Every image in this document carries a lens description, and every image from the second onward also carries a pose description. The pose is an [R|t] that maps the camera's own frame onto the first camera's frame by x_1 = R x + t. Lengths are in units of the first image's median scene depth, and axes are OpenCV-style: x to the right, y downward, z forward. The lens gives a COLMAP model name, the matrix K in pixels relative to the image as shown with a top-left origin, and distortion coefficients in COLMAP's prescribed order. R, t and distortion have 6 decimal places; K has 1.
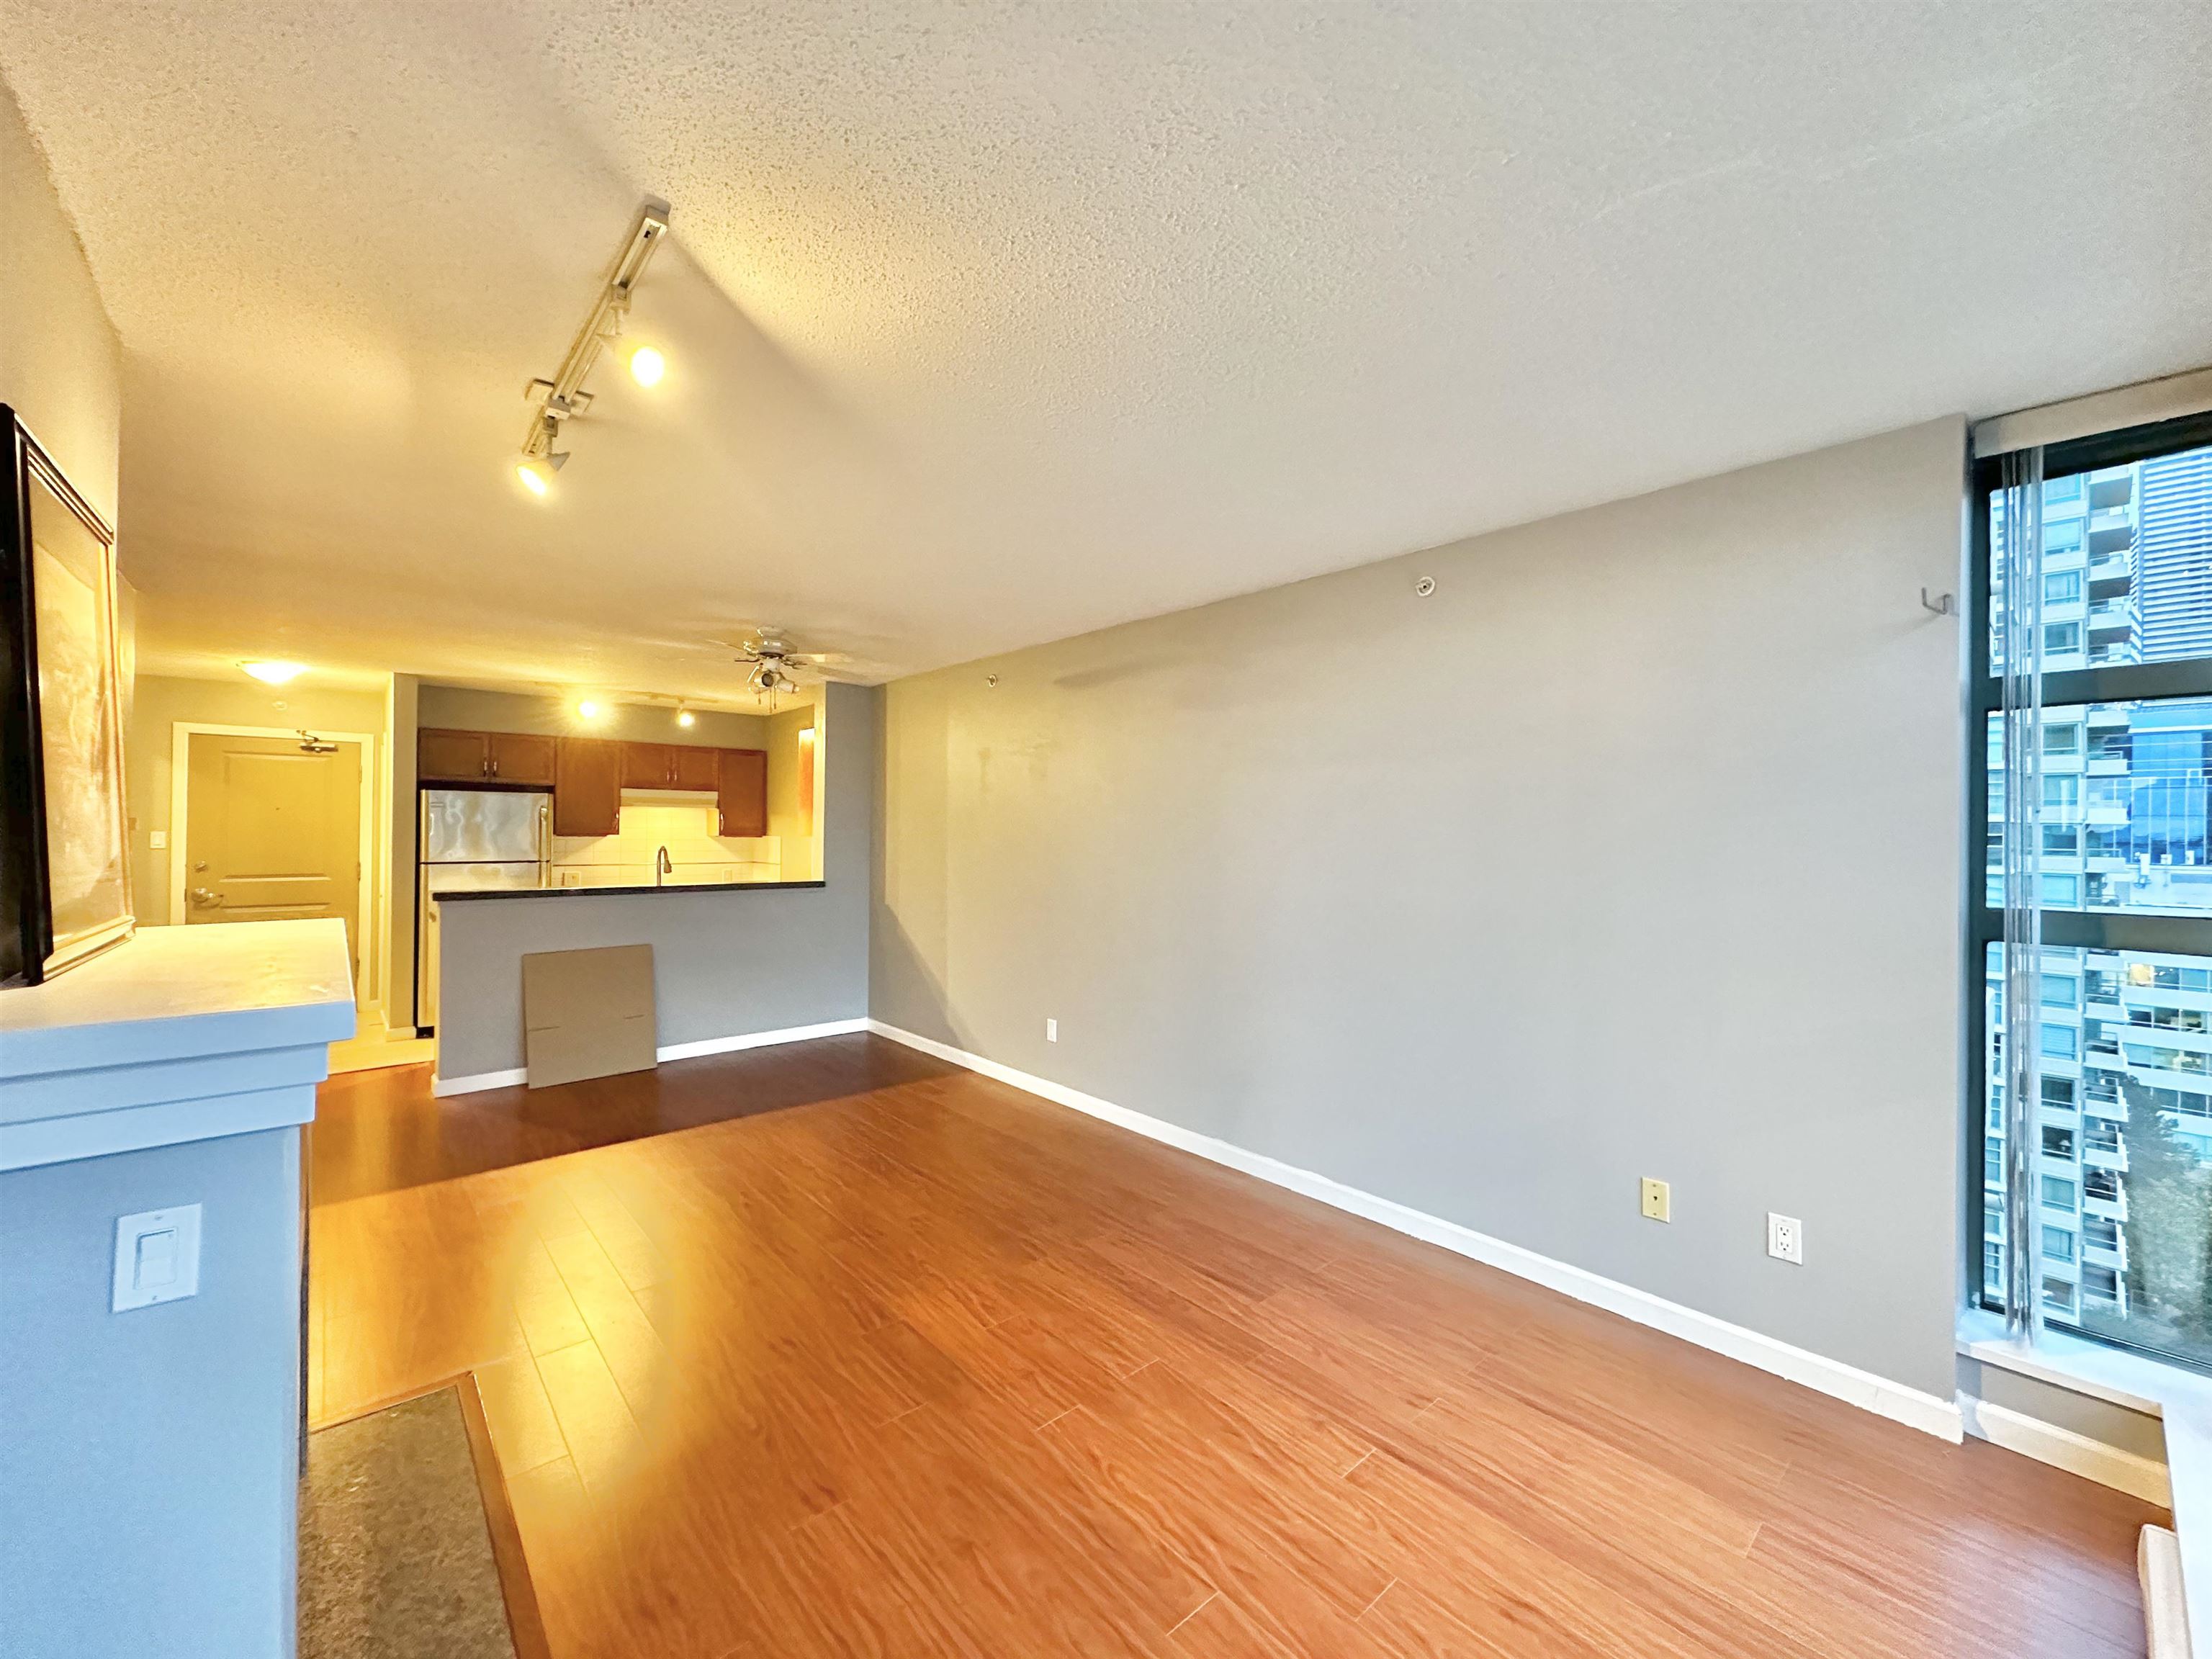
lens RADIAL K [[880.5, 0, 1103.5], [0, 880.5, 833.7], [0, 0, 1]] dist [-0.002511, 0.000529]
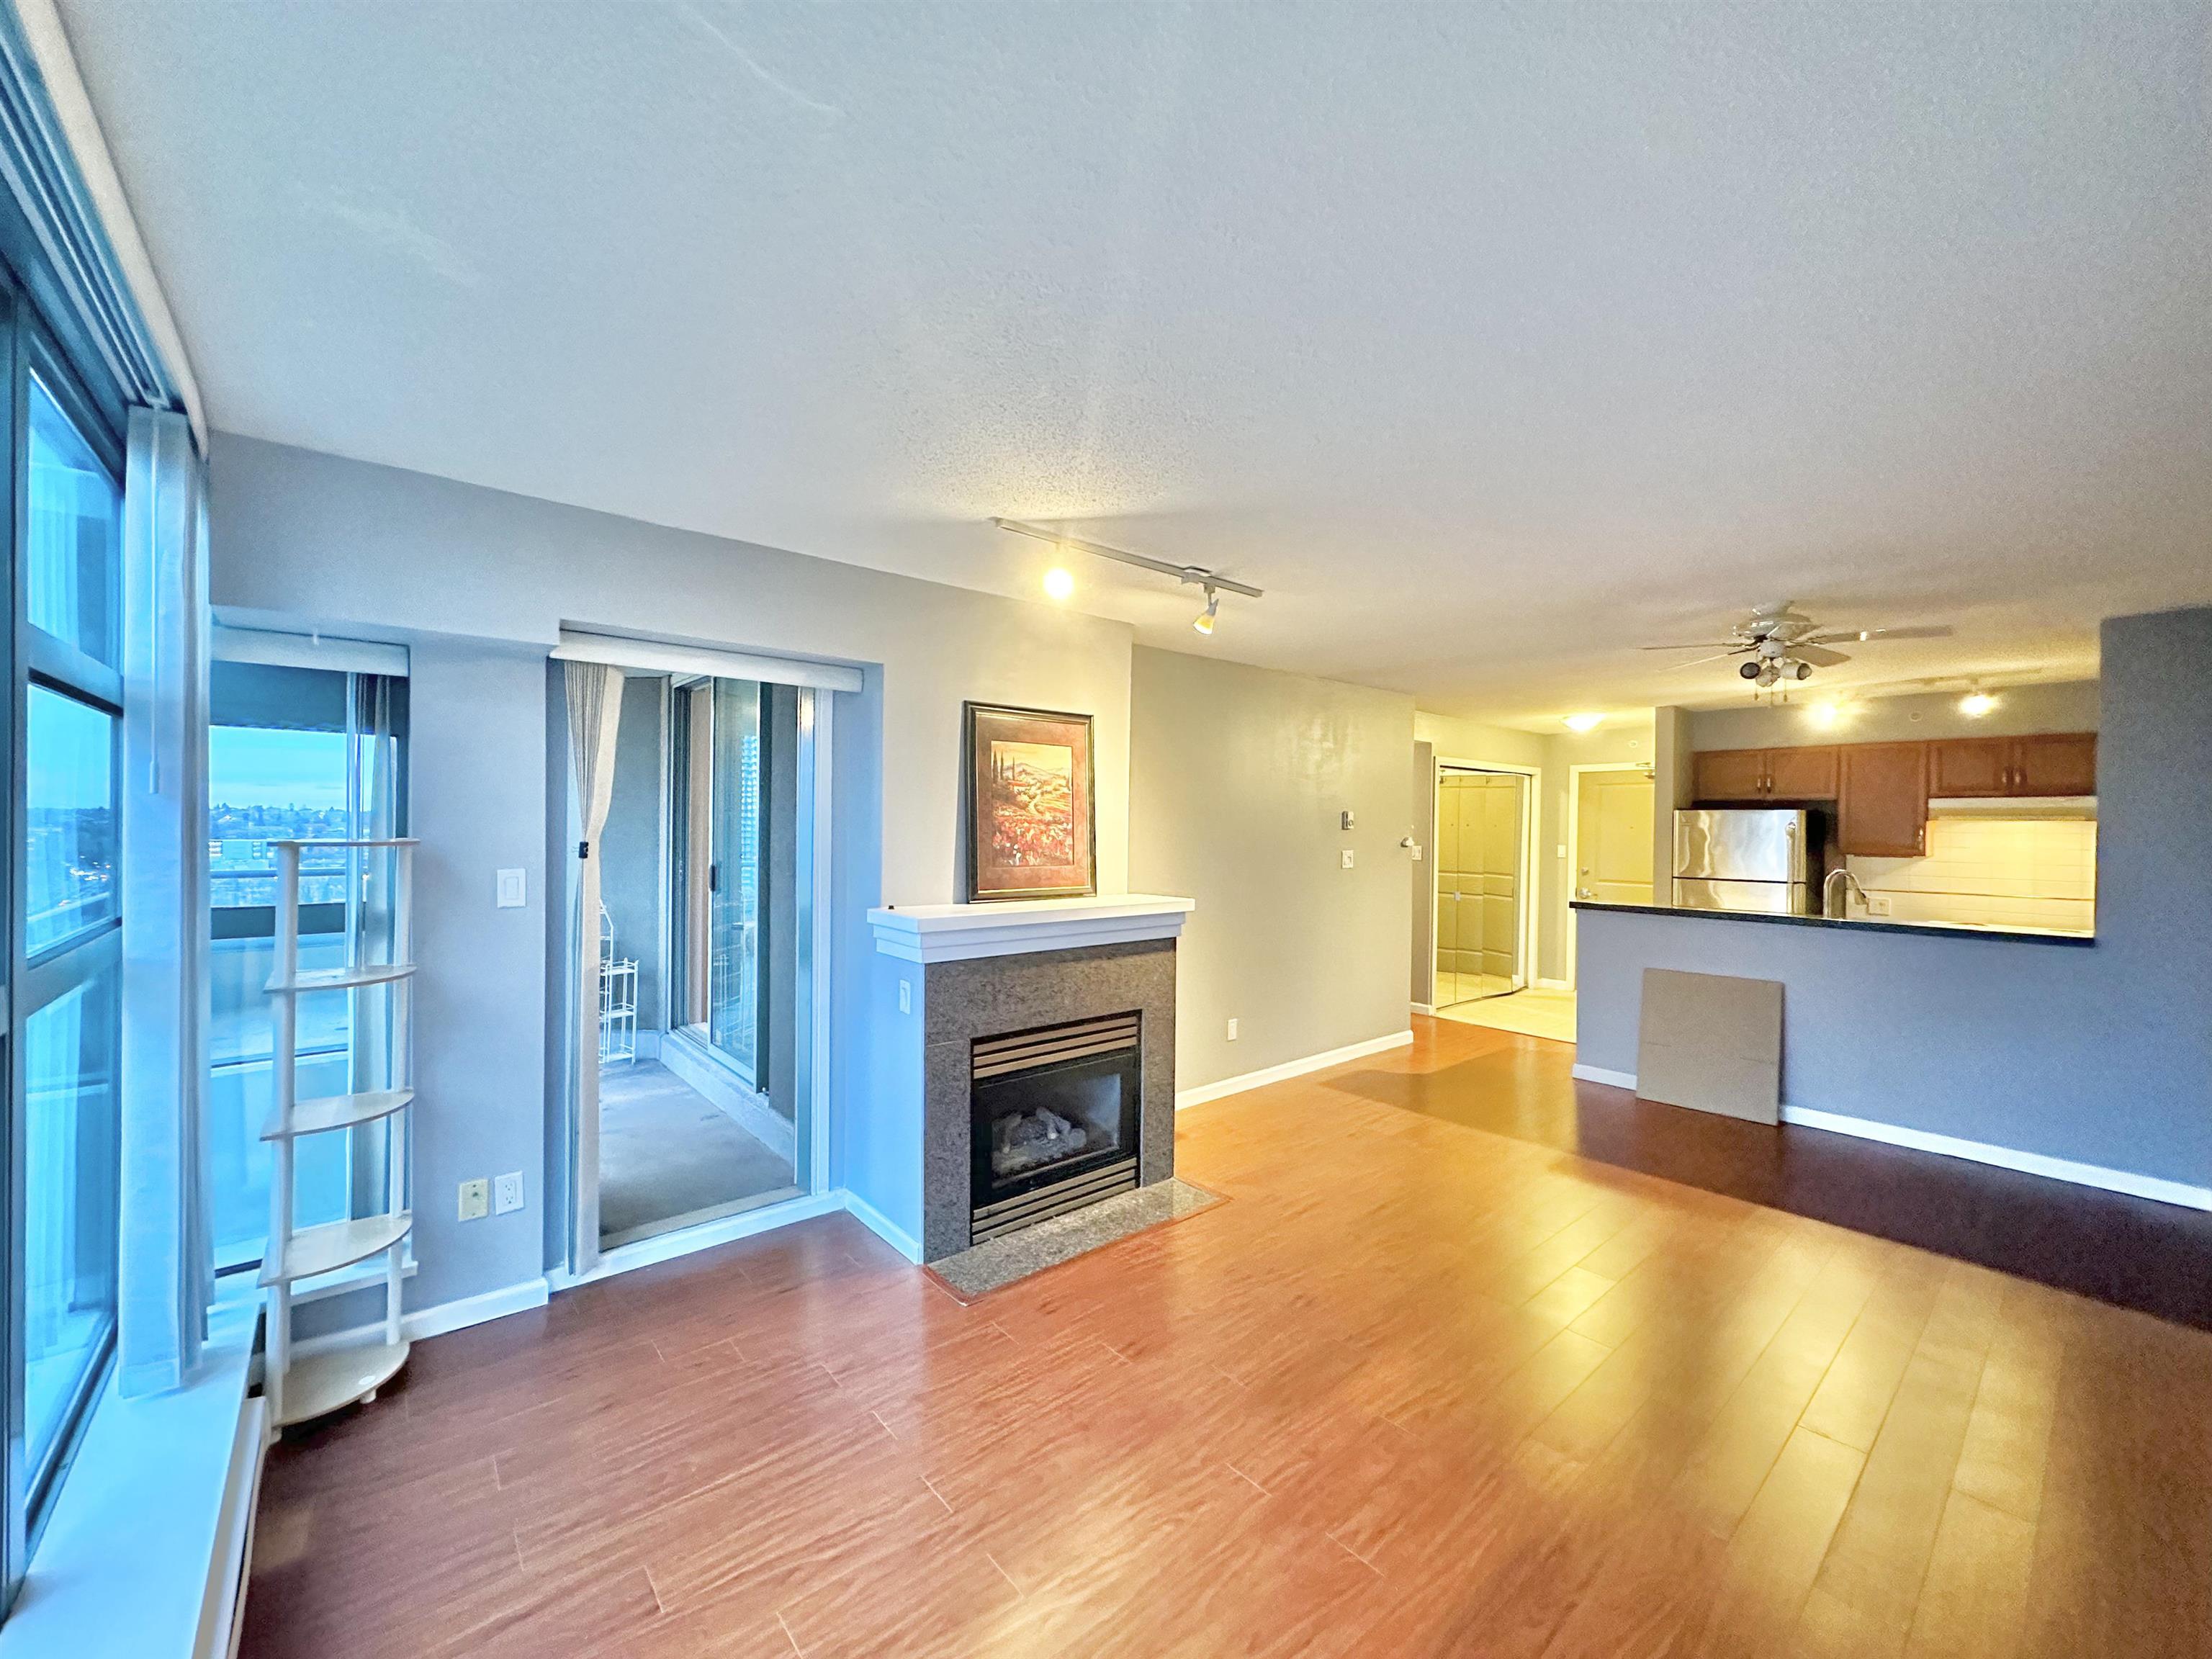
lens RADIAL K [[880.5, 0, 1099.8], [0, 880.5, 830.7], [0, 0, 1]] dist [-0.002511, 0.000529]
pose [[-0.027288, -0.003344, -0.999622, 0.324544], [-0.012664, 0.999915, -0.003000, -0.011921], [0.999547, 0.012577, -0.027328, 0.306682]]
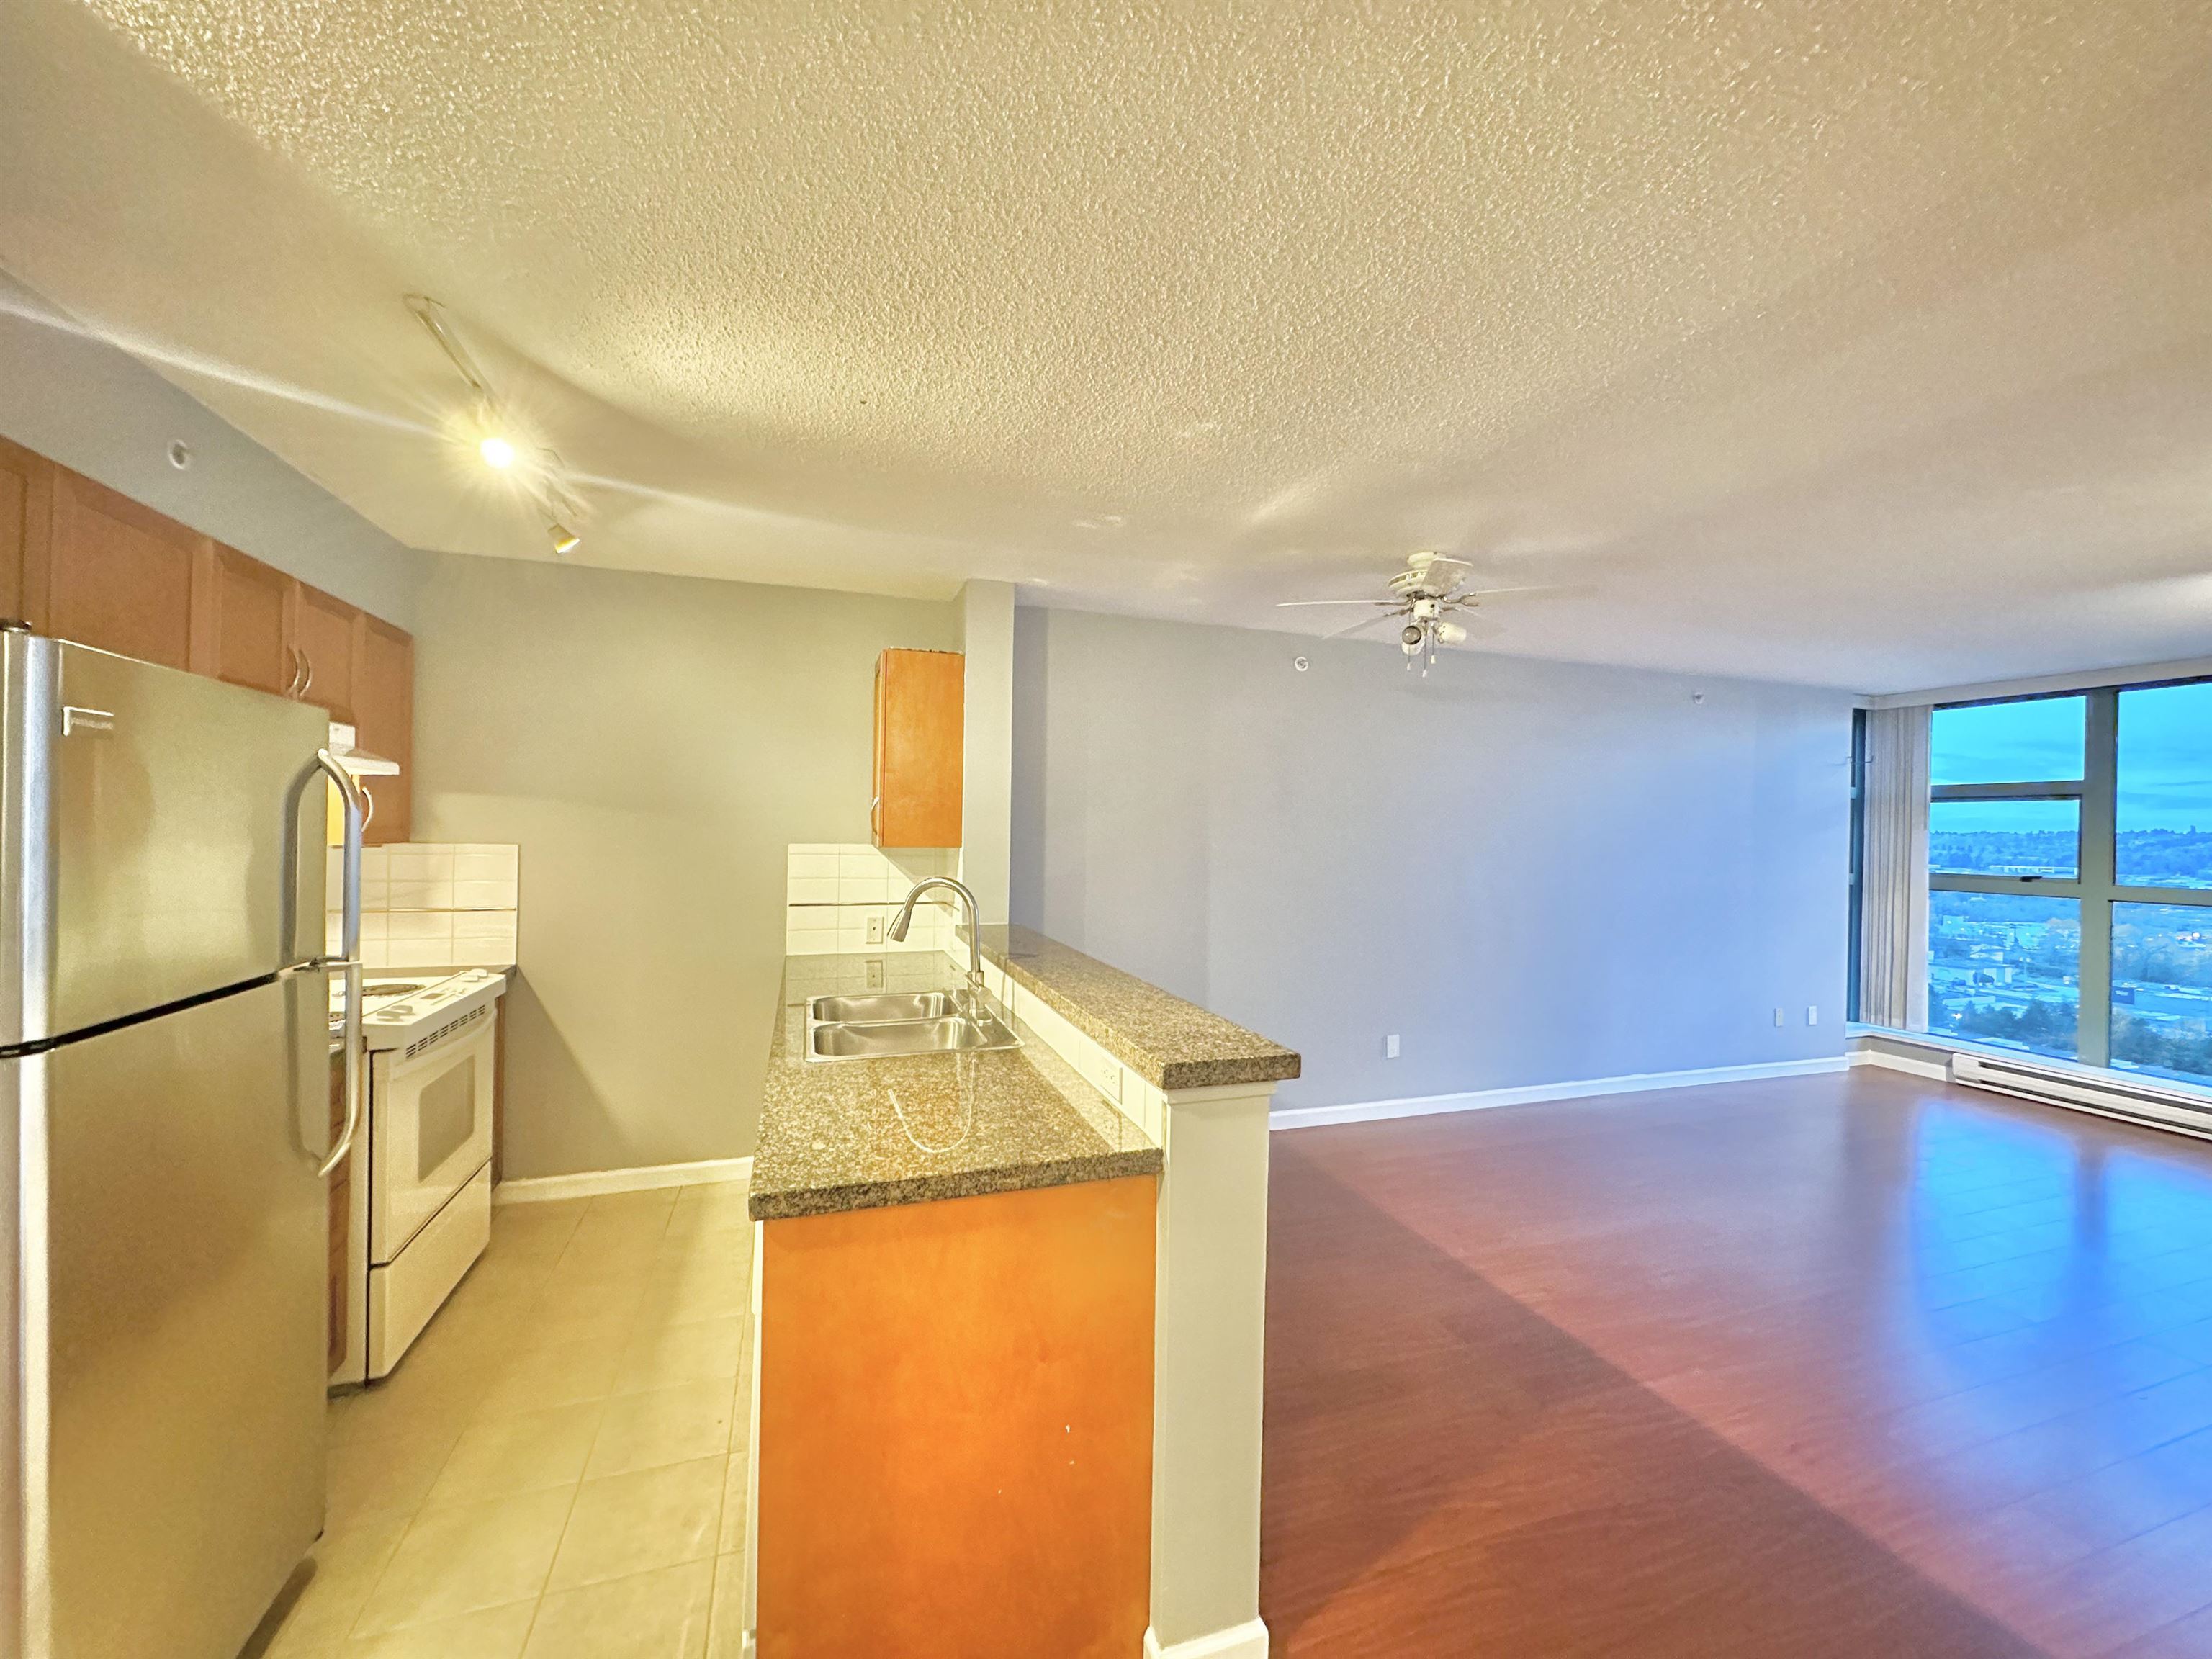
lens RADIAL K [[880.5, 0, 1103.7], [0, 880.5, 831.5], [0, 0, 1]] dist [-0.002511, 0.000529]
pose [[0.388073, -0.003121, 0.921623, -0.822669], [-0.012822, 0.999879, 0.008785, -0.014125], [-0.921539, -0.015226, 0.387986, 0.705725]]
